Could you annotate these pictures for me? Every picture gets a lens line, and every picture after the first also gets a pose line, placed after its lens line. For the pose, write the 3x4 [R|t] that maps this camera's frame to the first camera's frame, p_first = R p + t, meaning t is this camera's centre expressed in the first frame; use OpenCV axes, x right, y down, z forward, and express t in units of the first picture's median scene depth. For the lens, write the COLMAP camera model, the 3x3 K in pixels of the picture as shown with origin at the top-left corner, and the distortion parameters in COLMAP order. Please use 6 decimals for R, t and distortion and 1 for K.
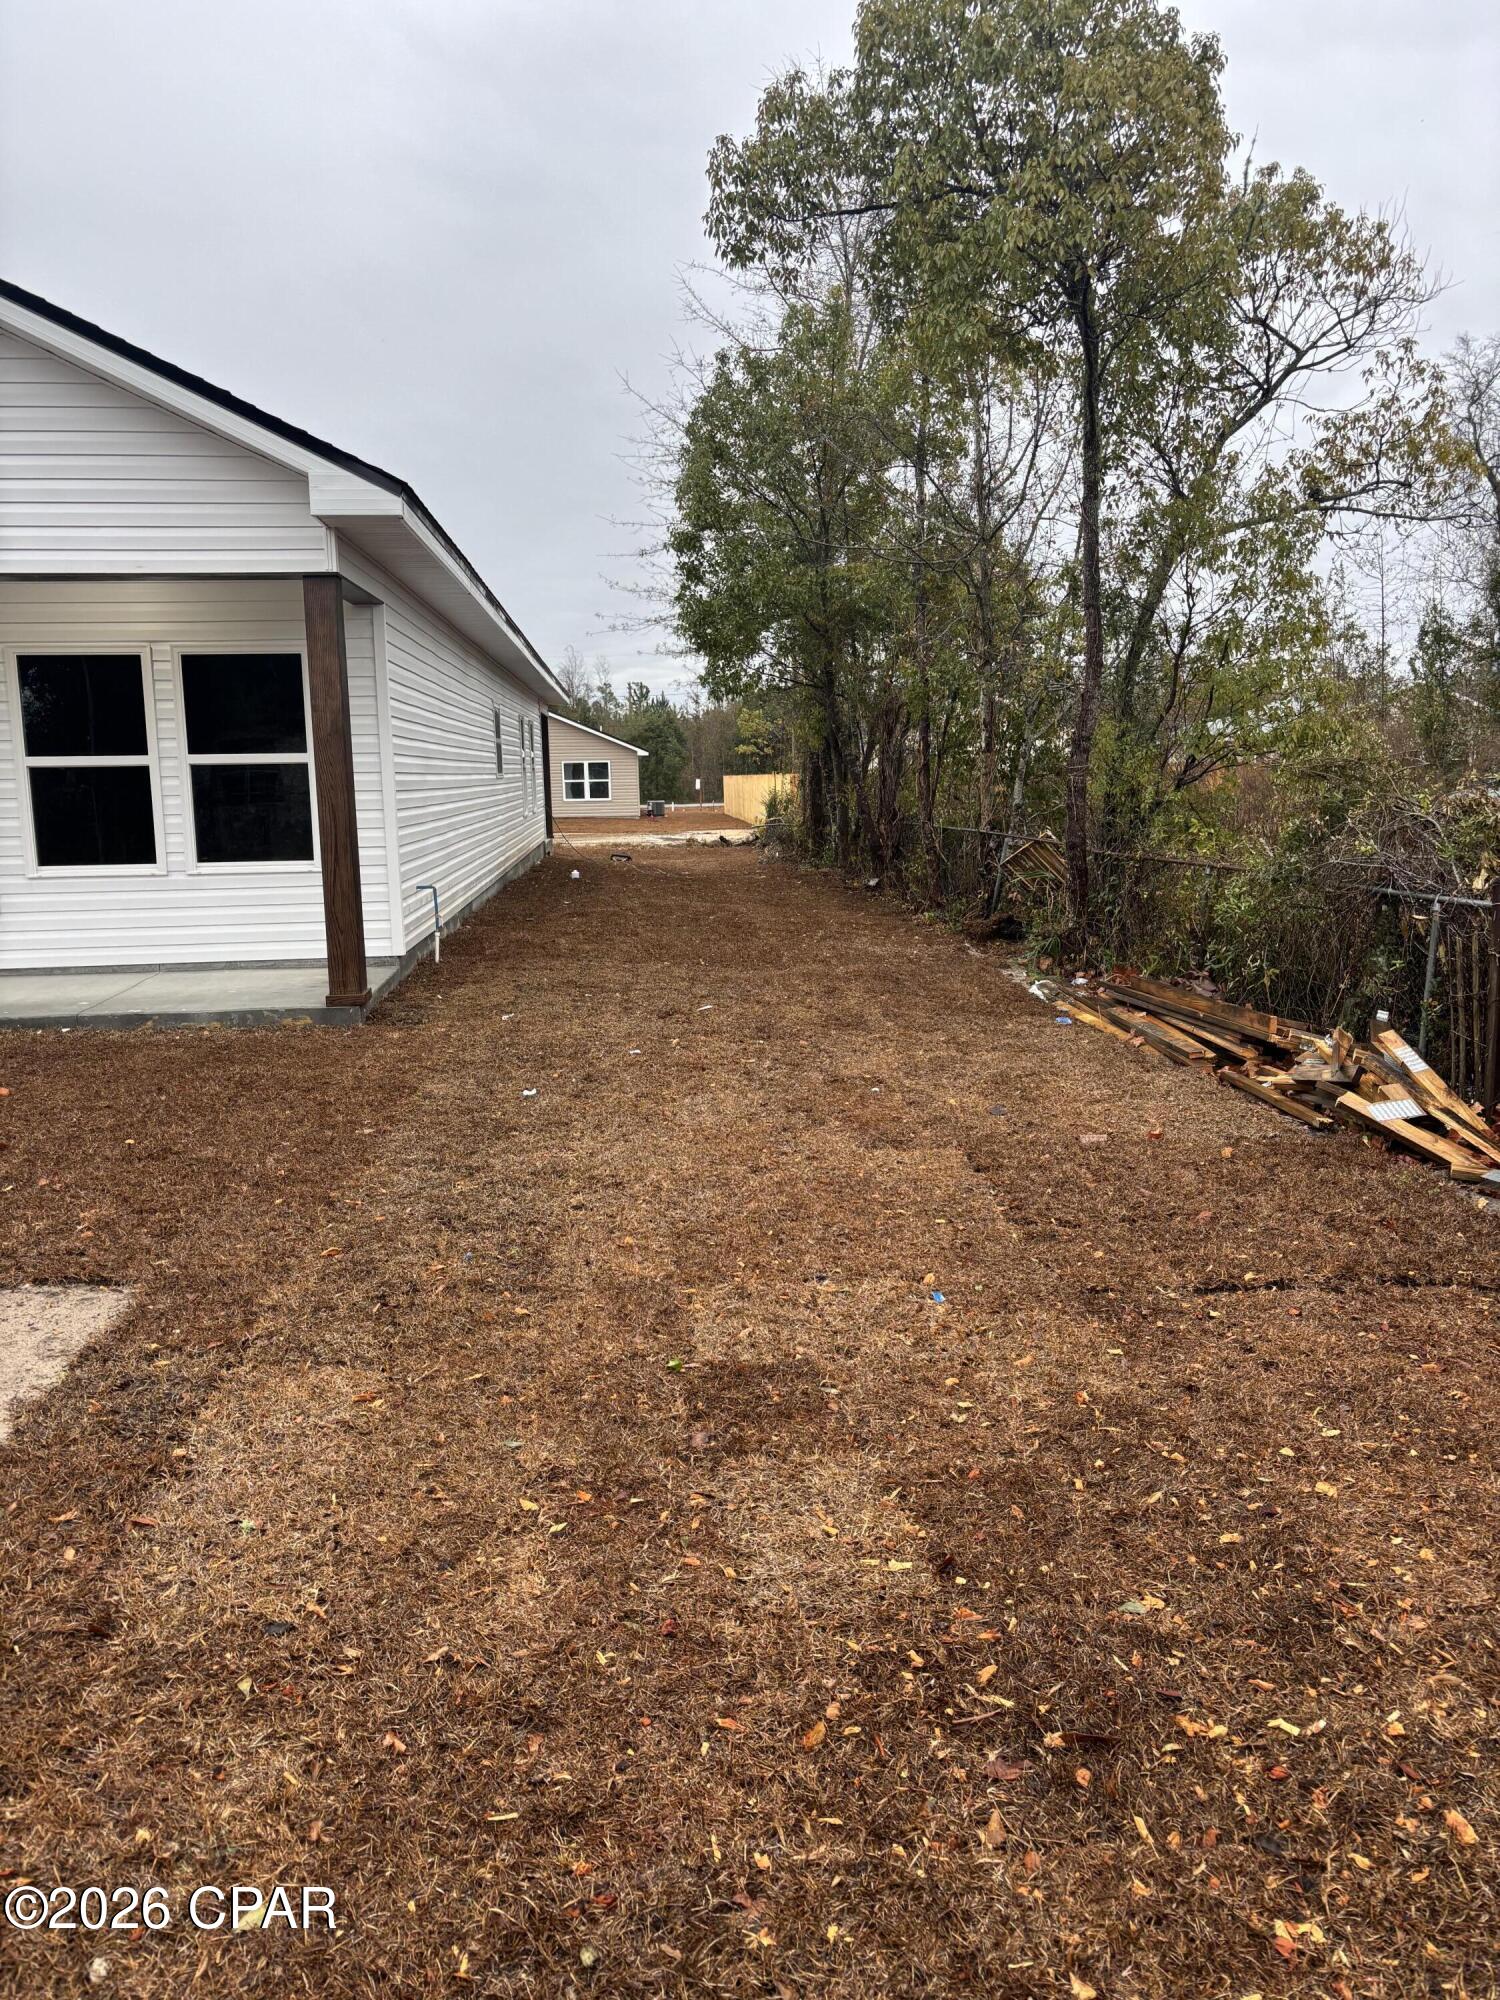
lens RADIAL K [[1523.6, 0, 747.8], [0, 1523.6, 993.9], [0, 0, 1]] dist [0.064279, -0.061098]
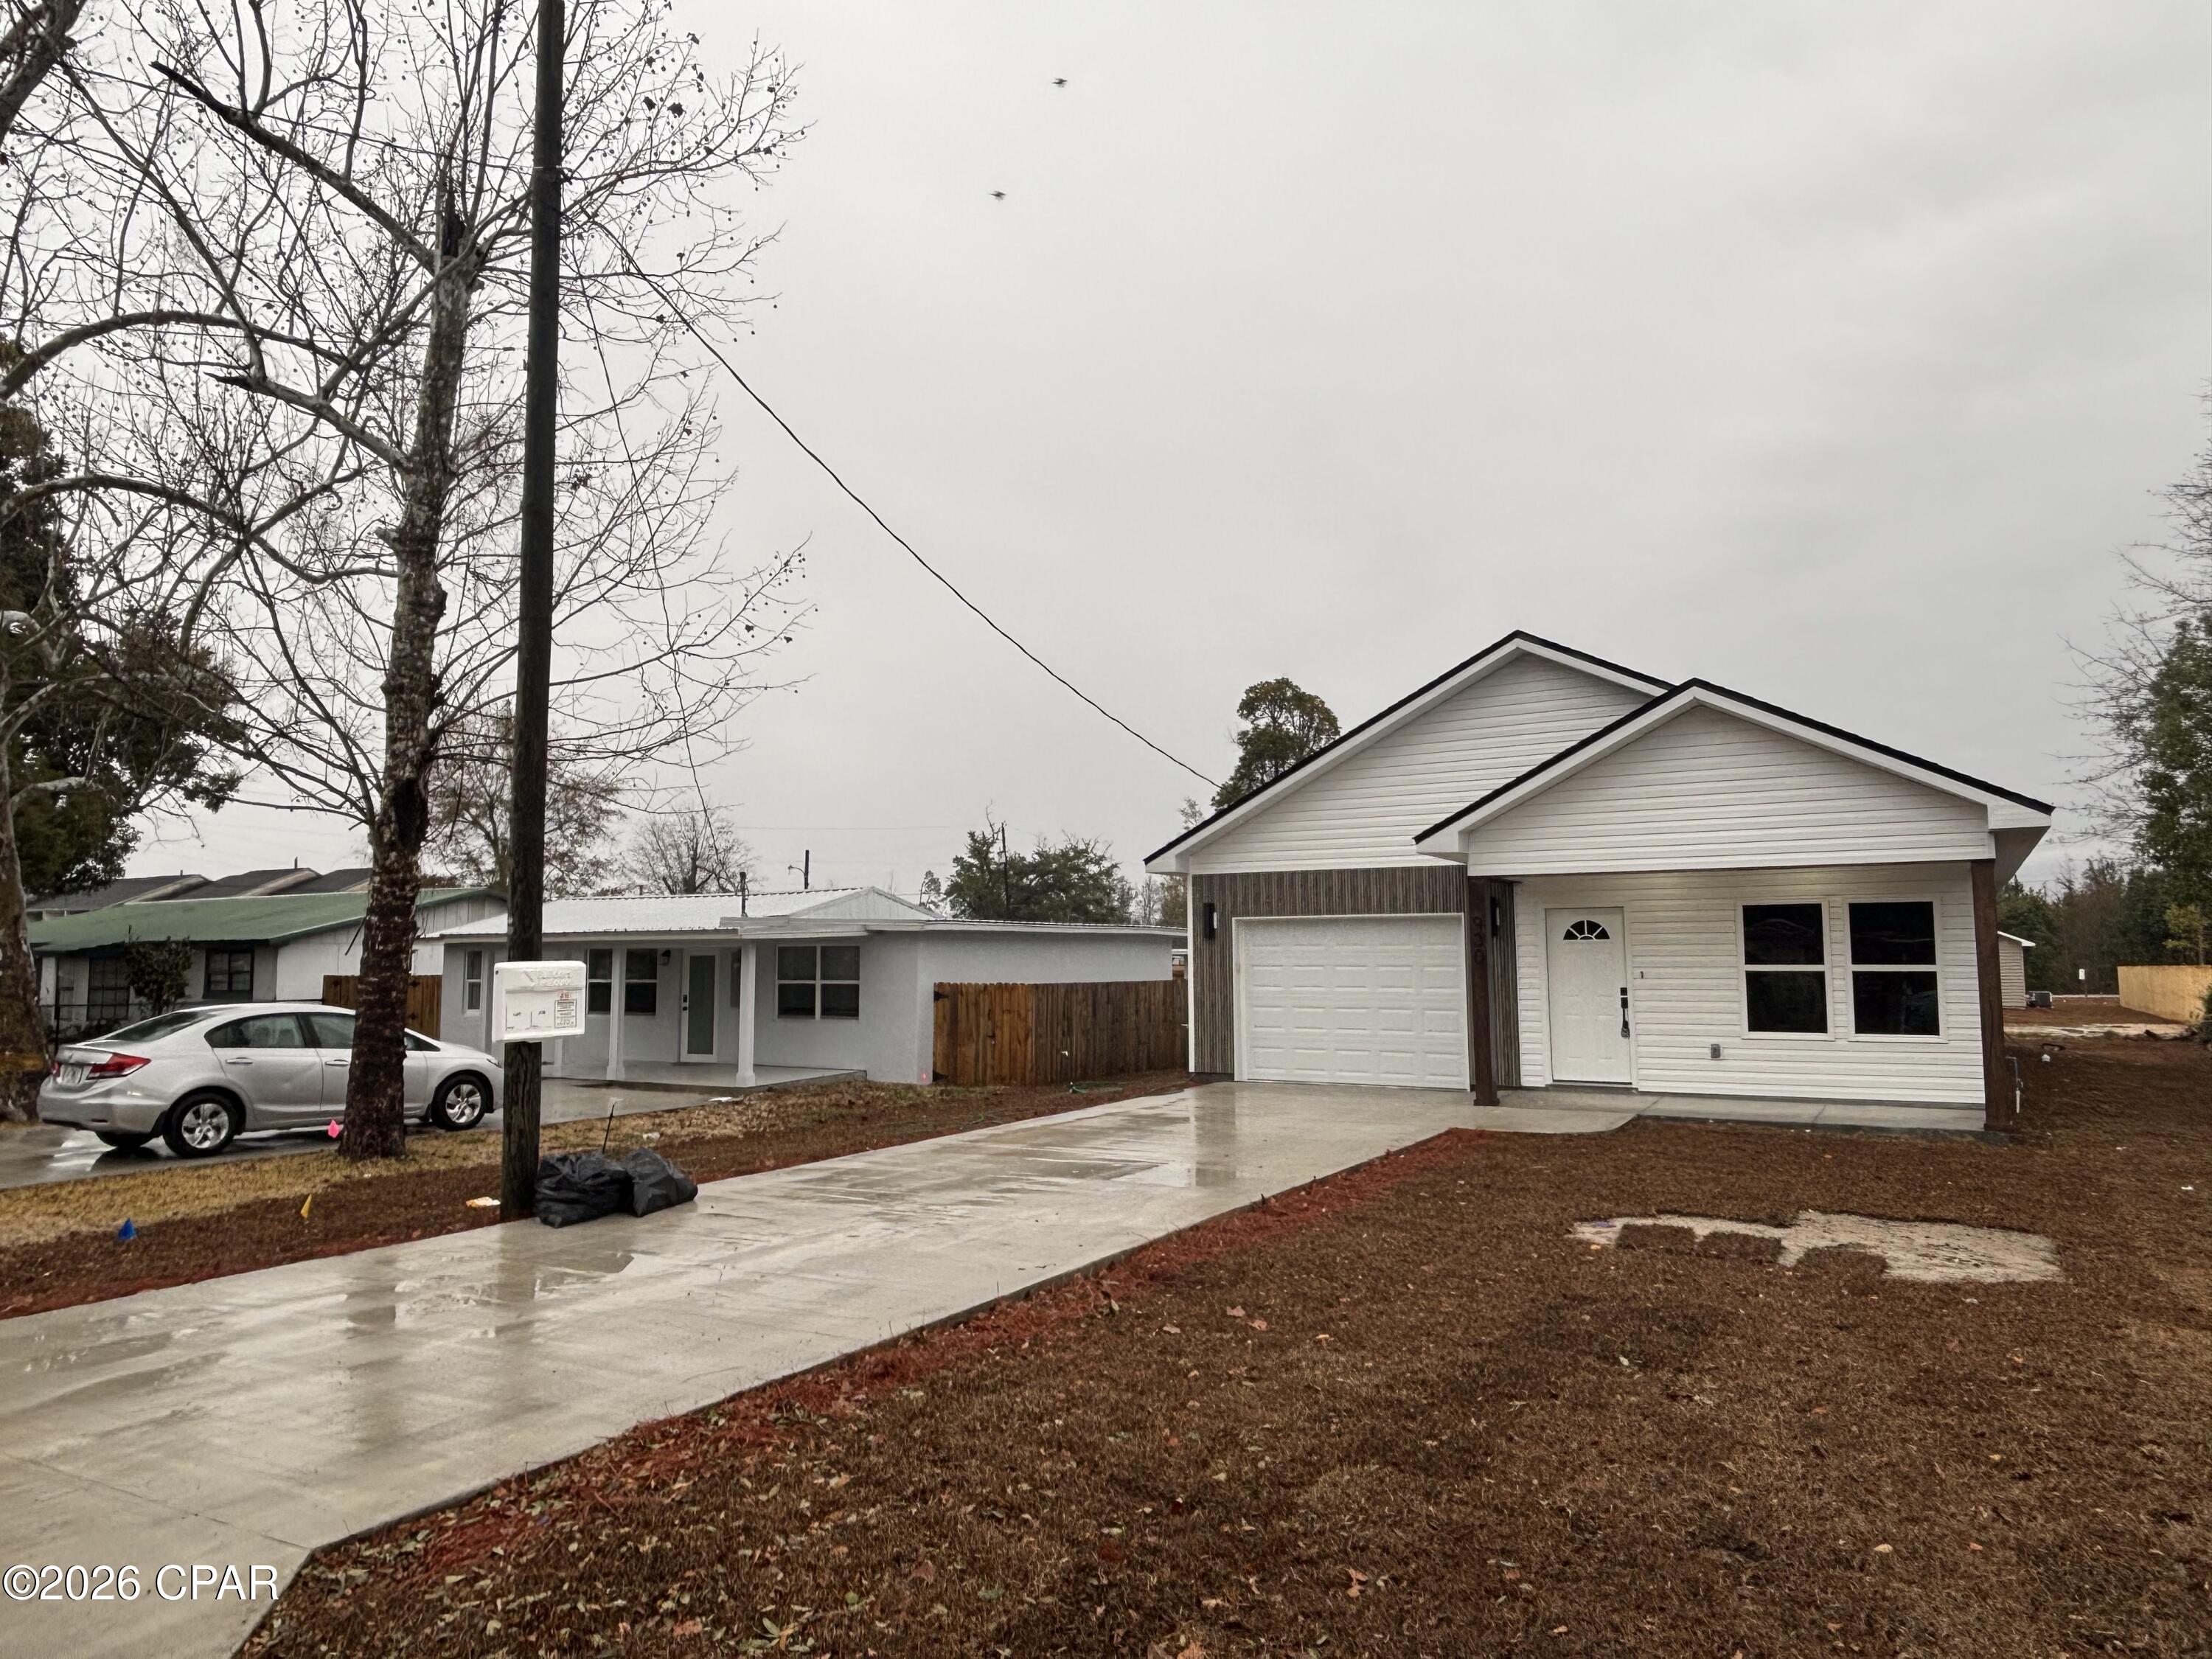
lens RADIAL K [[1440.2, 0, 1107.5], [0, 1440.2, 819.7], [0, 0, 1]] dist [0.007334, -0.000377]
pose [[0.822513, -0.039324, -0.567385, -0.144457], [-0.094005, 0.974486, -0.203814, 0.073240], [0.560923, 0.220977, 0.797831, -0.645032]]
